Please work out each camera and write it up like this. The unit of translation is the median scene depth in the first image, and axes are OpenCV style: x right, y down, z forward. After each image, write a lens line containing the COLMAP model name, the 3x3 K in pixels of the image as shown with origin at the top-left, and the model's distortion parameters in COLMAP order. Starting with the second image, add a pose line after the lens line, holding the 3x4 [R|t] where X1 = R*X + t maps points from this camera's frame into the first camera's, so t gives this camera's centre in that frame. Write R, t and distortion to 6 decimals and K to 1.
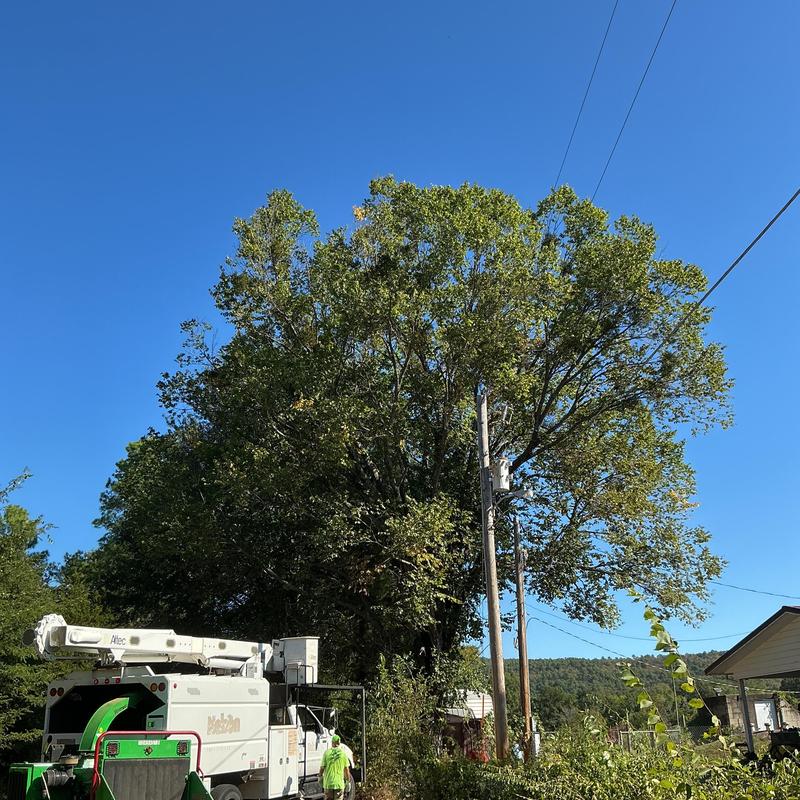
lens RADIAL K [[898.8, 0, 398.8], [0, 898.8, 397.7], [0, 0, 1]] dist [0.179806, -0.403045]
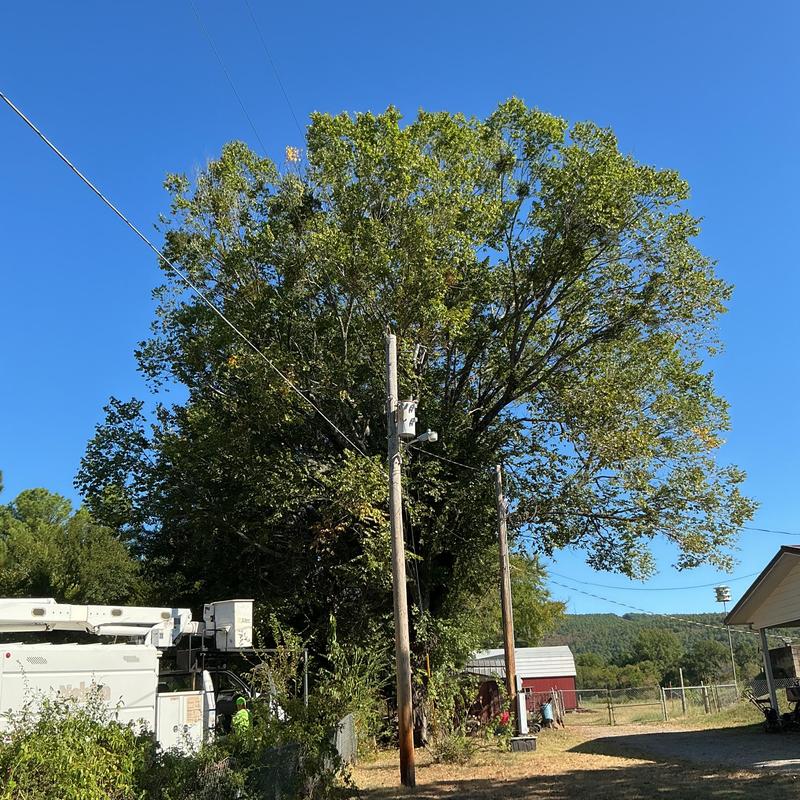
lens RADIAL K [[898.8, 0, 398.8], [0, 898.8, 397.7], [0, 0, 1]] dist [0.179806, -0.403045]
pose [[0.985076, -0.070563, -0.156992, 0.204434], [0.076659, 0.996507, 0.033114, 0.026788], [0.154107, -0.044655, 0.987045, 0.074488]]
